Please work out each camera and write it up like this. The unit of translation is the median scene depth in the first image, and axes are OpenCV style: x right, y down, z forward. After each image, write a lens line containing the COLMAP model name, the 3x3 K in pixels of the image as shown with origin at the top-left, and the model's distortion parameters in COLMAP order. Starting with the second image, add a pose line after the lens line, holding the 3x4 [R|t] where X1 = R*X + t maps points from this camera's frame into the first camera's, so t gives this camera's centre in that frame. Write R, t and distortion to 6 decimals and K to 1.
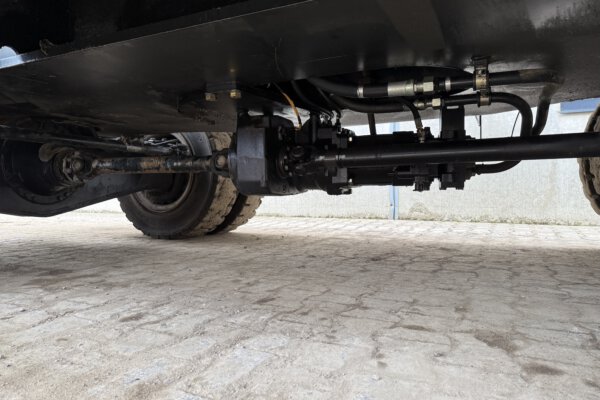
lens RADIAL K [[420.3, 0, 299.6], [0, 420.3, 188.7], [0, 0, 1]] dist [0.078405, -0.095858]
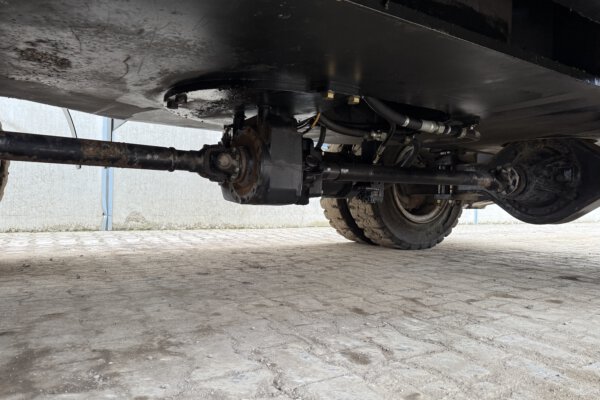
lens RADIAL K [[420.3, 0, 299.6], [0, 420.3, 188.7], [0, 0, 1]] dist [0.078405, -0.095858]
pose [[0.528668, 0.043564, 0.847710, -0.869812], [-0.027892, 0.999034, -0.033946, 0.011337], [-0.848370, -0.005698, 0.529373, 0.508380]]
